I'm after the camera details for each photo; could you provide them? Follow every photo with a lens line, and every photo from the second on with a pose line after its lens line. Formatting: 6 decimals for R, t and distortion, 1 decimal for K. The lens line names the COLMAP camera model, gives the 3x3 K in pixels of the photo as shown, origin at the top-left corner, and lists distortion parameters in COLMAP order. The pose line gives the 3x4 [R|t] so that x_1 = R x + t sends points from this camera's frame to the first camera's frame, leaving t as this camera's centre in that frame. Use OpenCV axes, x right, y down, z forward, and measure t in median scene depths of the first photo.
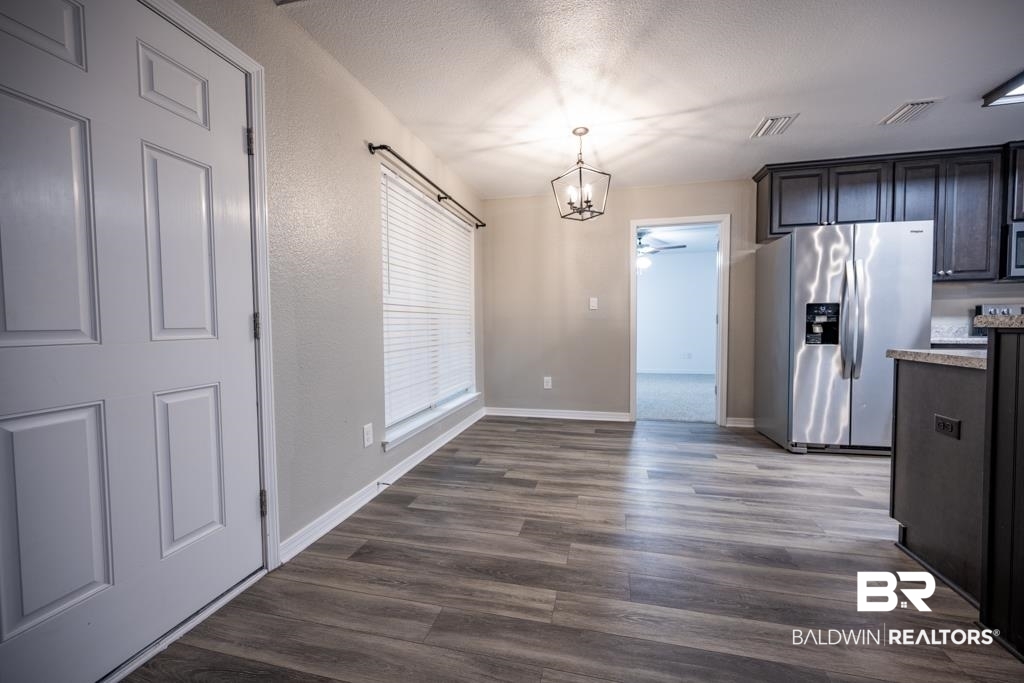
lens RADIAL K [[416.9, 0, 511.6], [0, 416.9, 341.6], [0, 0, 1]] dist [0.002339, -0.000701]
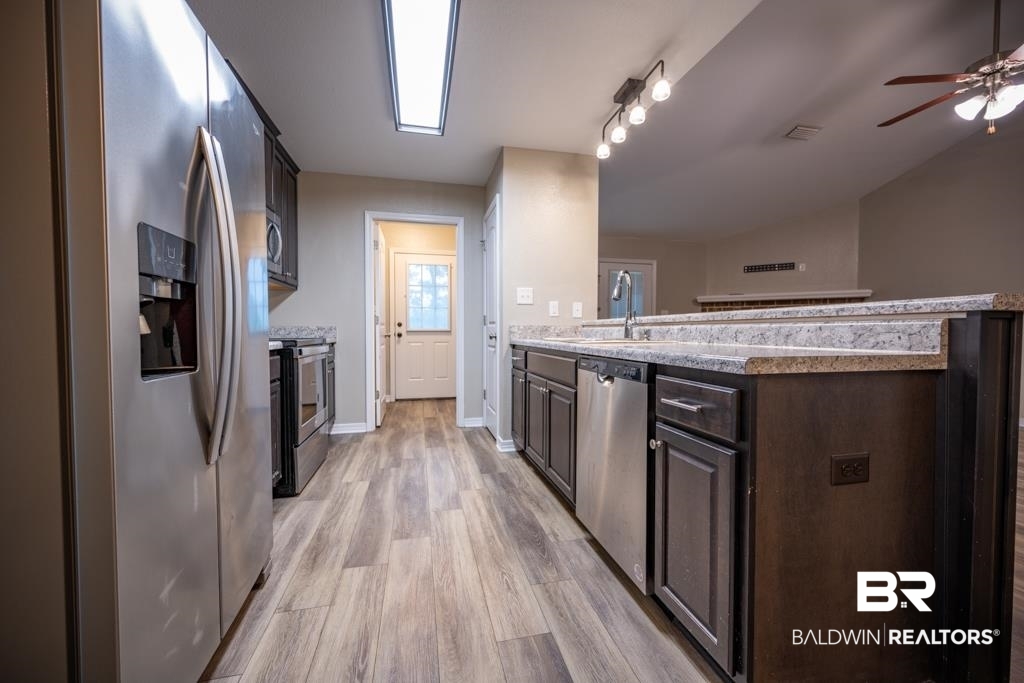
lens RADIAL K [[416.9, 0, 514.9], [0, 416.9, 339.8], [0, 0, 1]] dist [0.002339, -0.000701]
pose [[-0.453674, -0.016076, 0.891023, 0.719981], [0.033869, 0.998804, 0.035265, -0.030603], [-0.890524, 0.046177, -0.452587, 1.722397]]
